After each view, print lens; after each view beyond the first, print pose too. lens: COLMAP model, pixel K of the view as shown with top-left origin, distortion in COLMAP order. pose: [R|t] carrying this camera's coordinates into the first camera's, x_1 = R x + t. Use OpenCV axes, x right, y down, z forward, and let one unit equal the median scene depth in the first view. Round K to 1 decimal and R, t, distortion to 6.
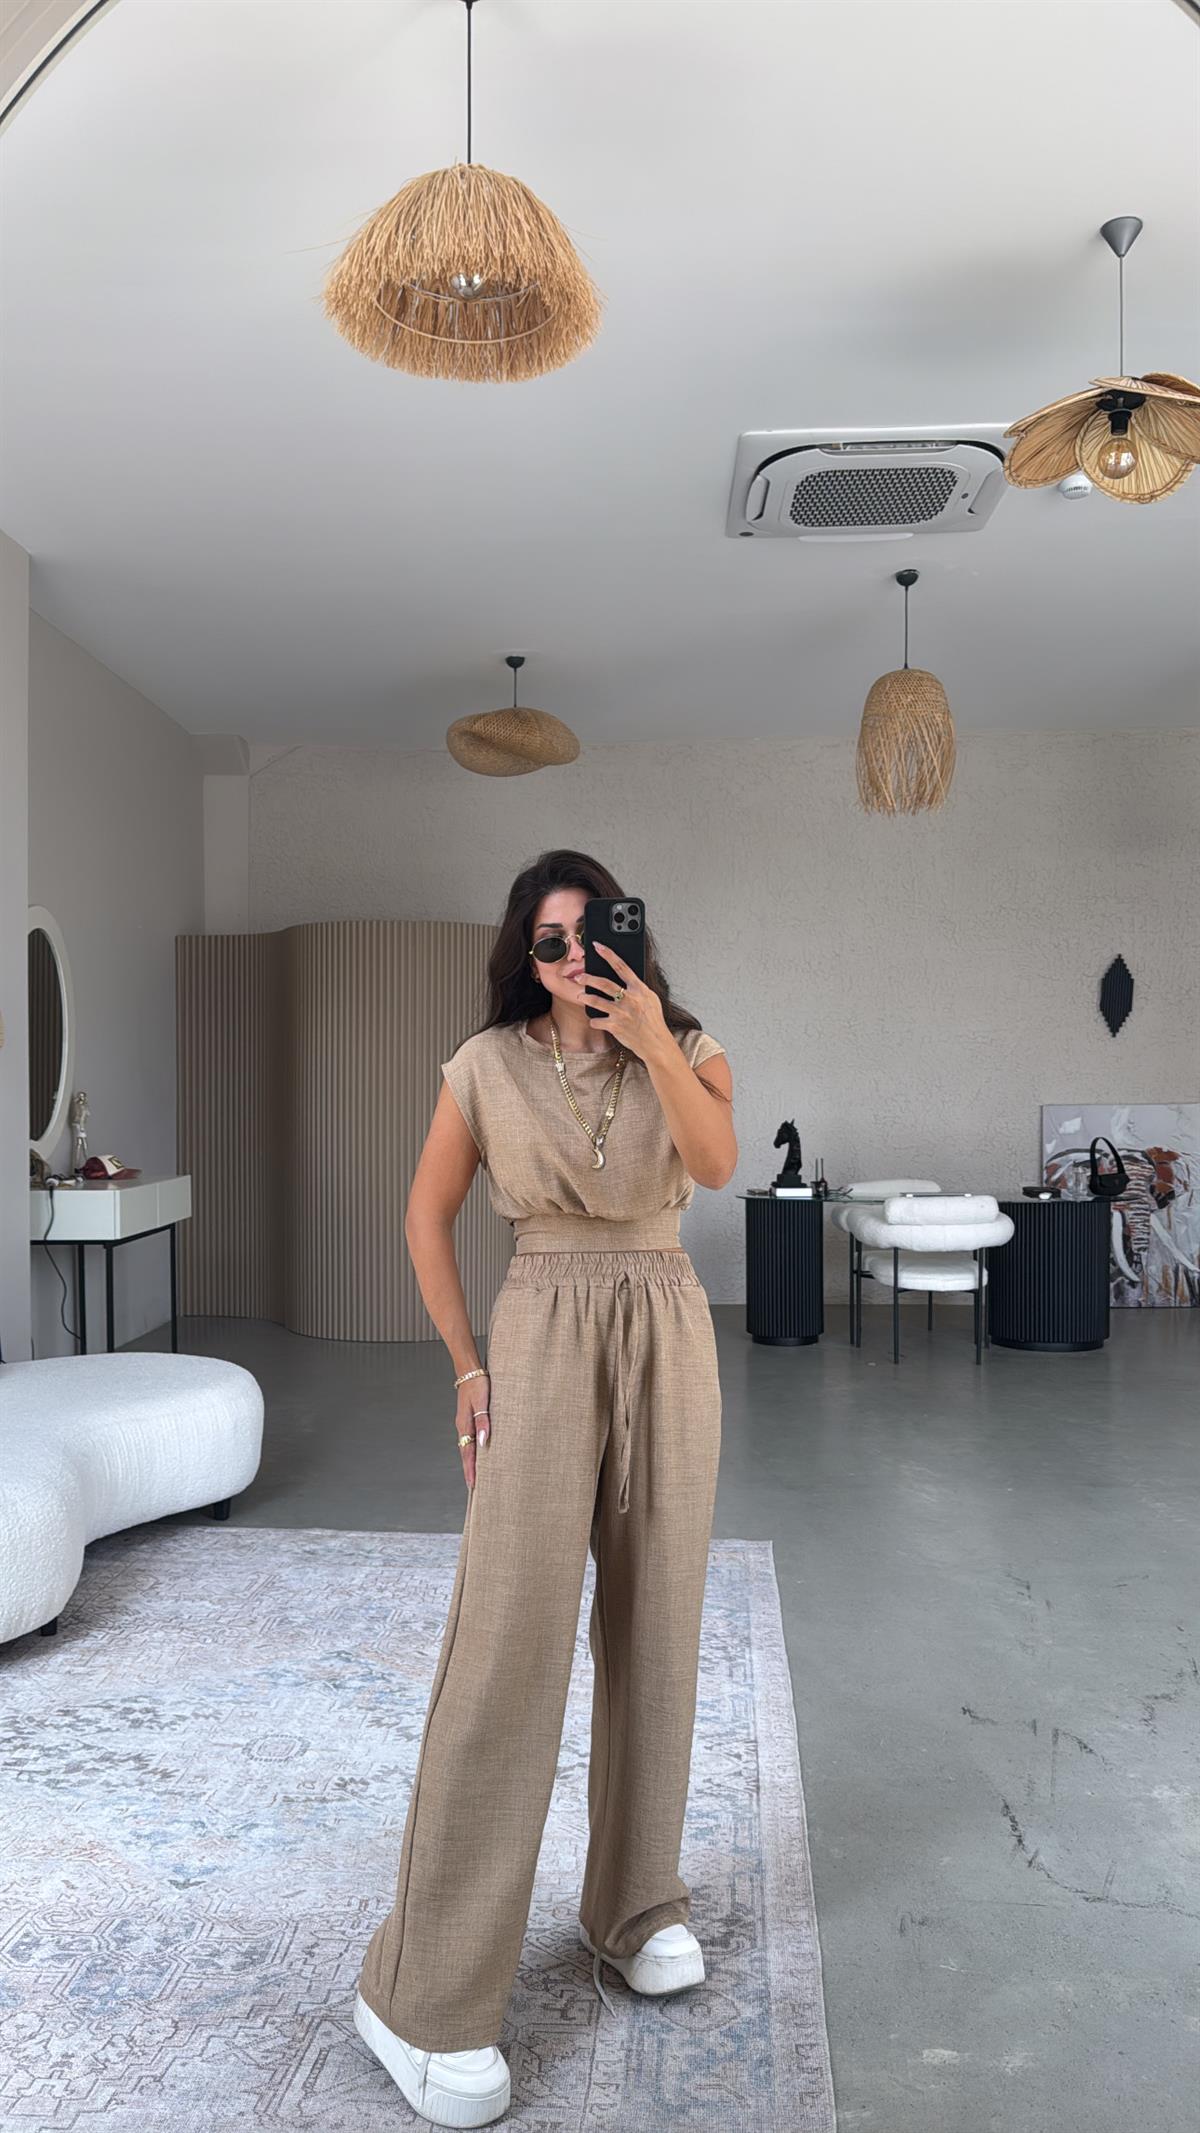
lens RADIAL K [[1482.3, 0, 577.3], [0, 1482.3, 1056.0], [0, 0, 1]] dist [0.000623, -0.038570]
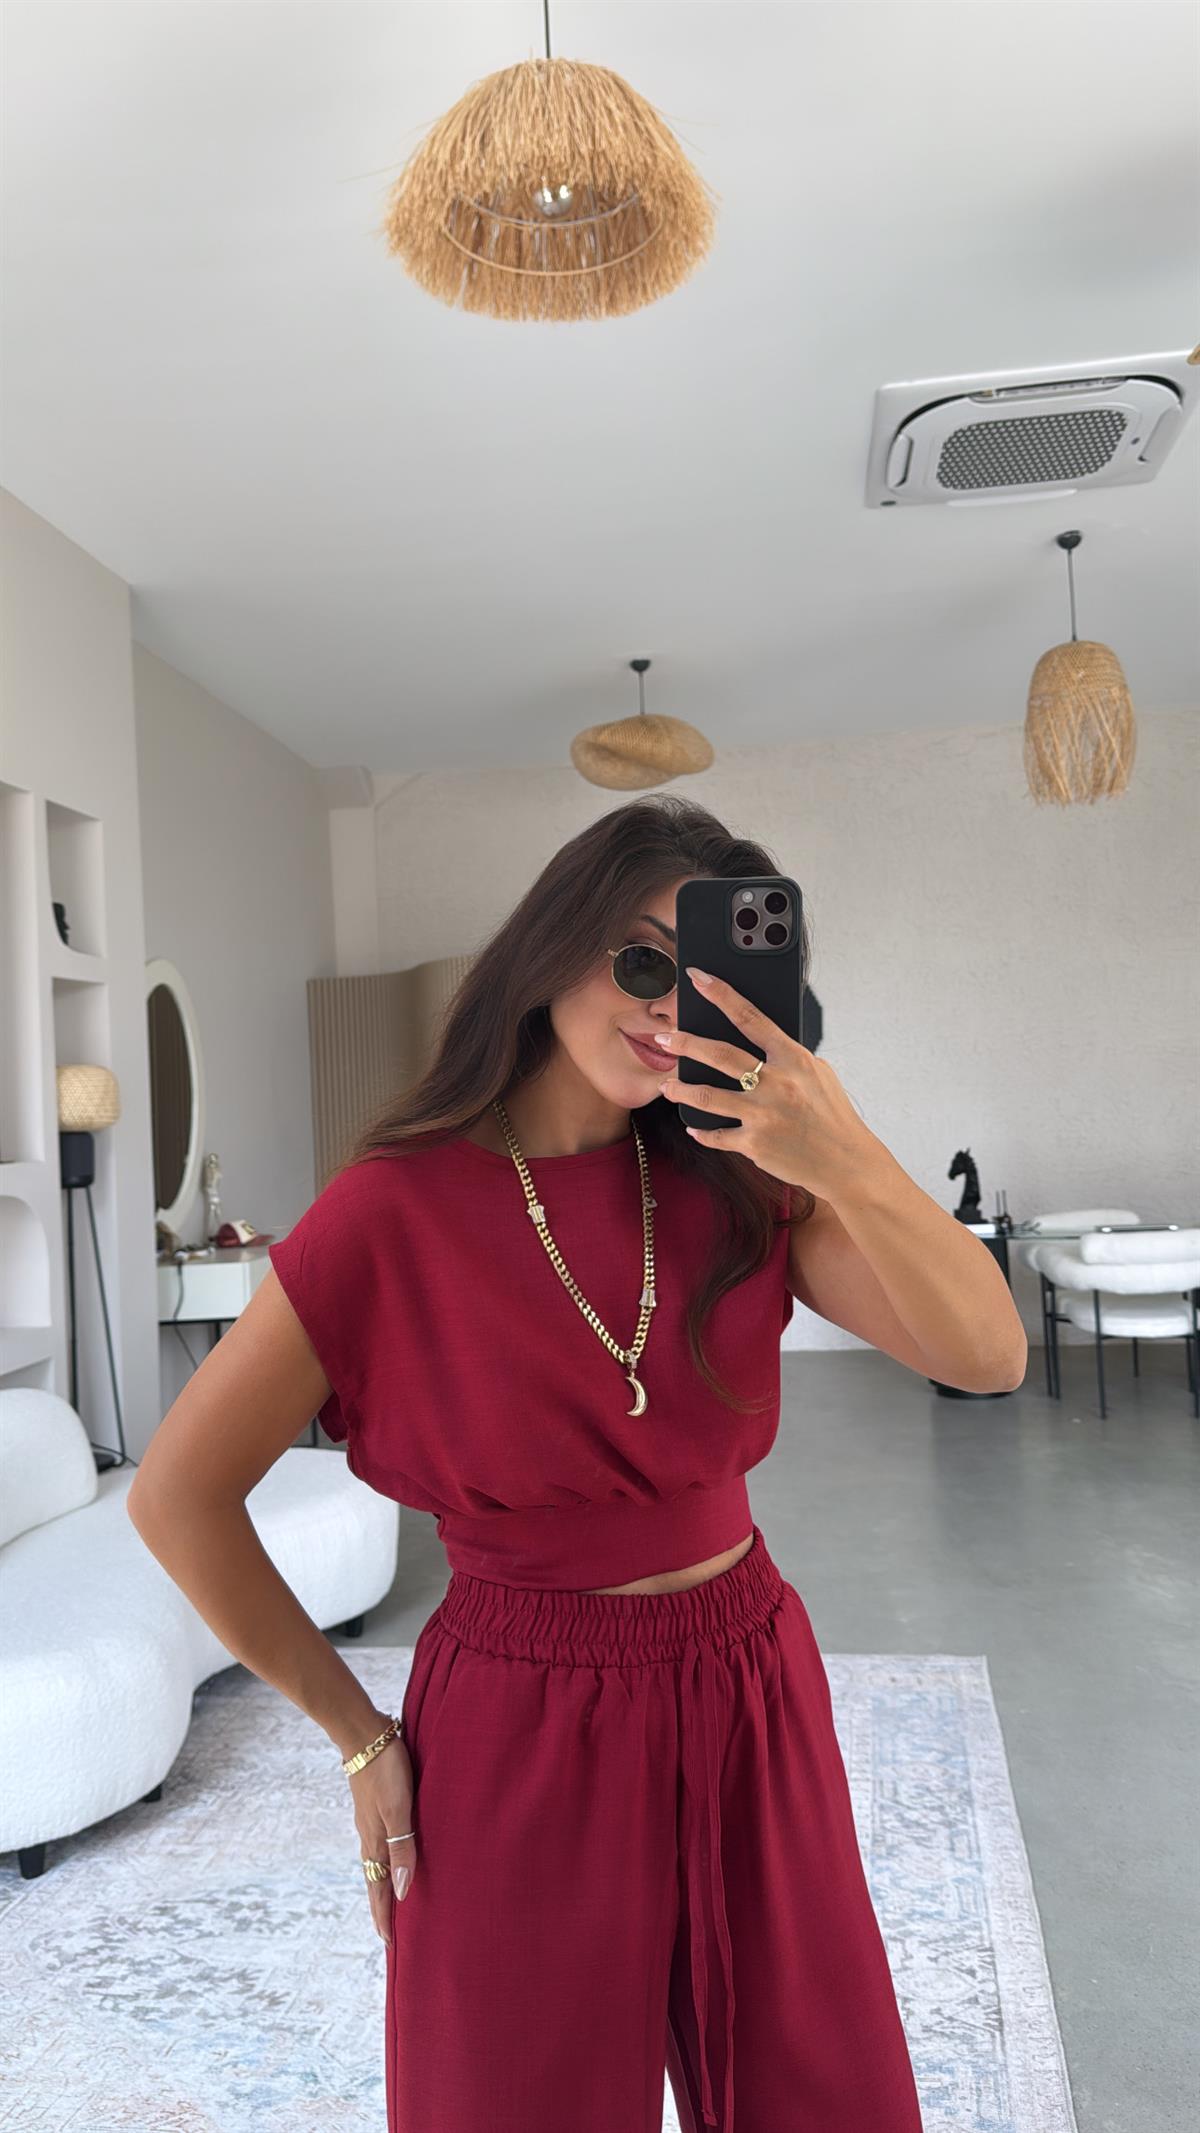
lens RADIAL K [[1450.3, 0, 600.2], [0, 1450.3, 1056.5], [0, 0, 1]] dist [0.002765, -0.025839]
pose [[0.995034, -0.048679, -0.086815, 0.000253], [0.047529, 0.998753, -0.015263, -0.020023], [0.087450, 0.011061, 0.996108, 0.179575]]
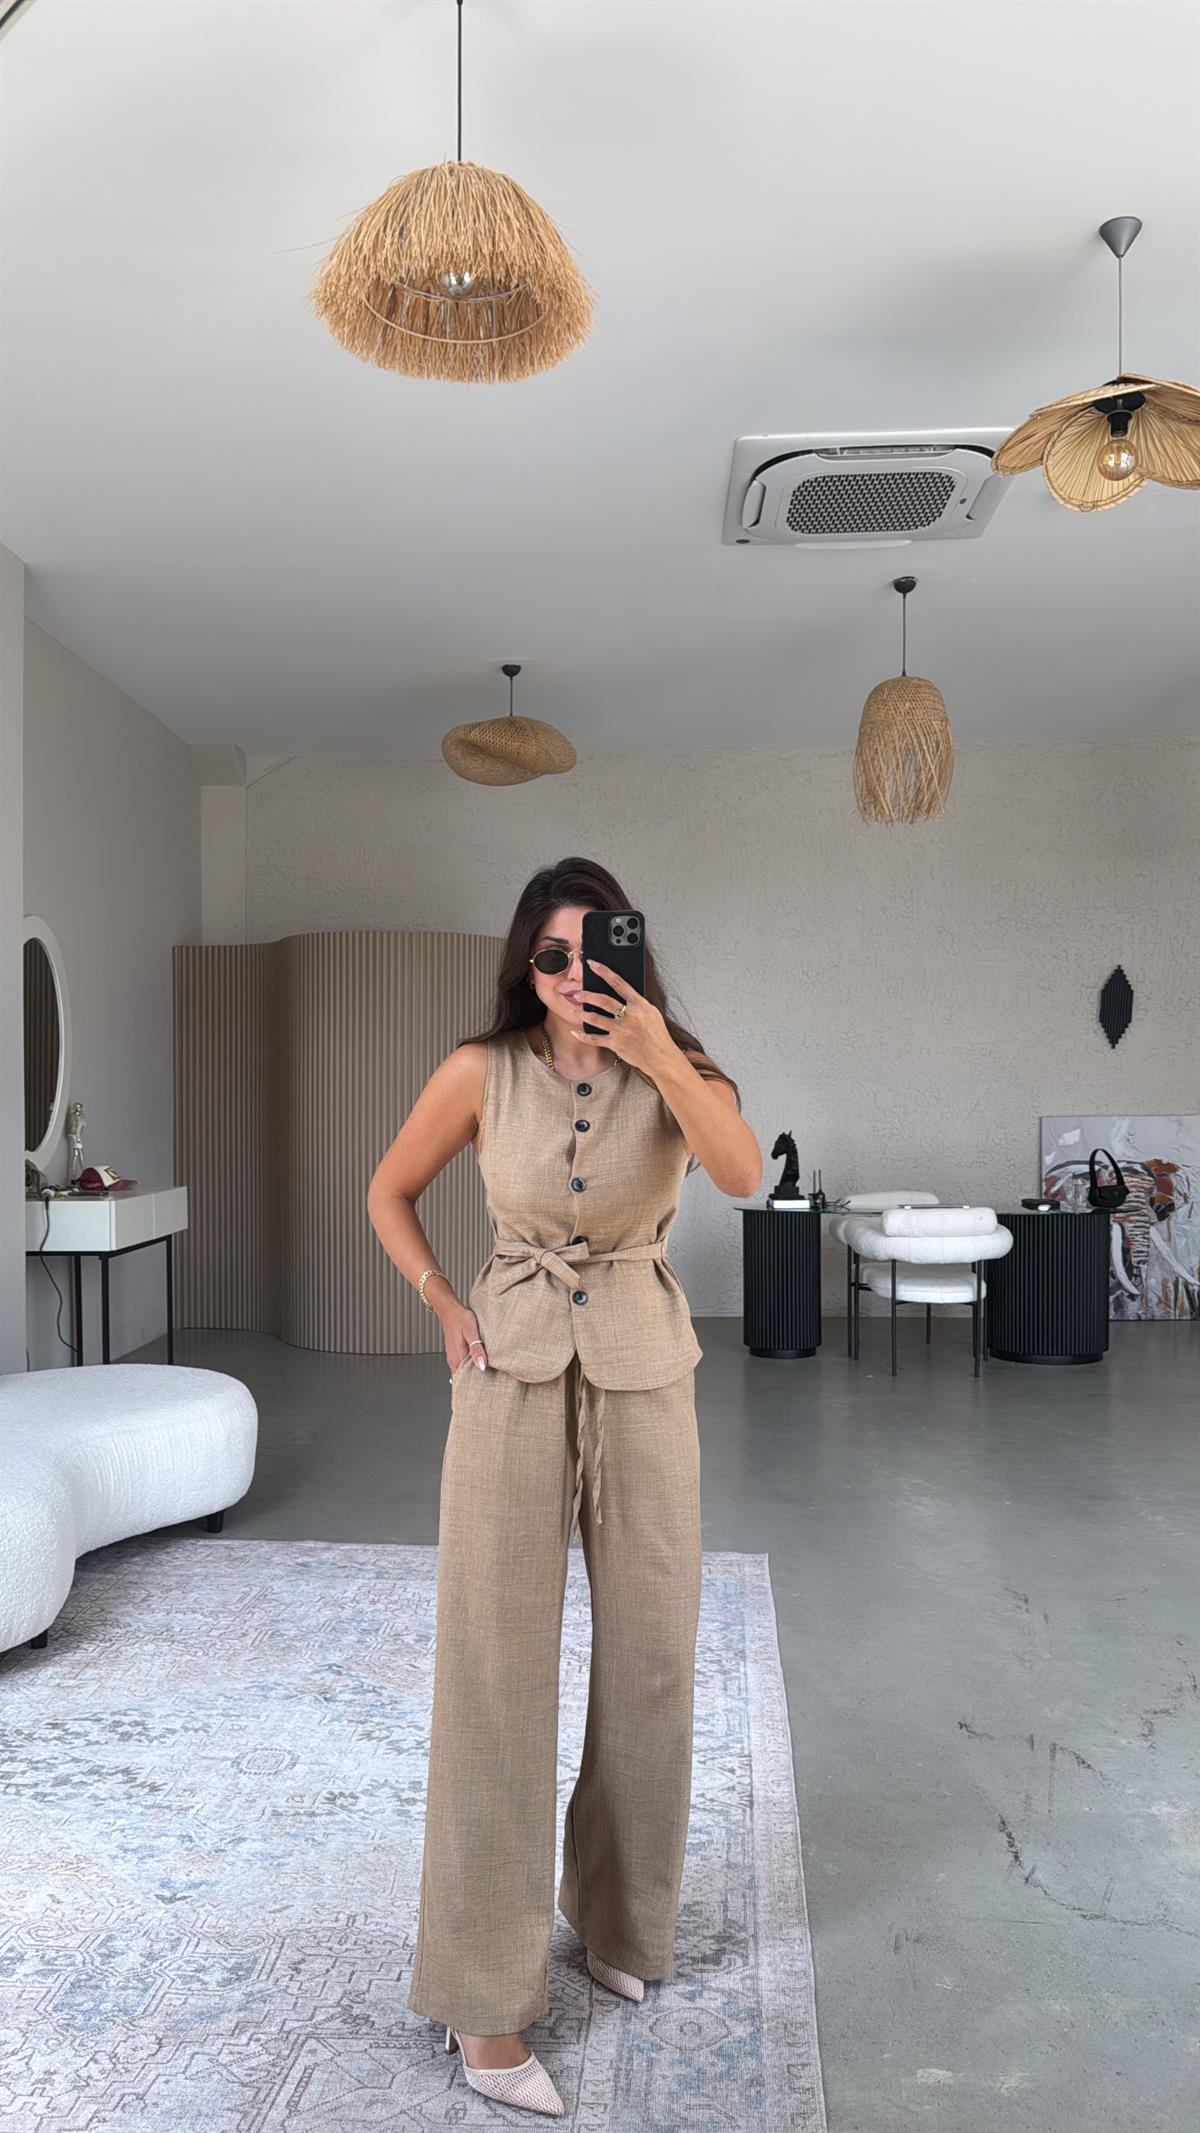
lens RADIAL K [[1477.0, 0, 569.5], [0, 1477.0, 1076.3], [0, 0, 1]] dist [-0.004238, -0.033631]
pose [[0.999982, -0.000226, -0.005997, 0.005756], [0.000247, 0.999994, 0.003544, 0.004816], [0.005996, -0.003546, 0.999976, 0.014567]]
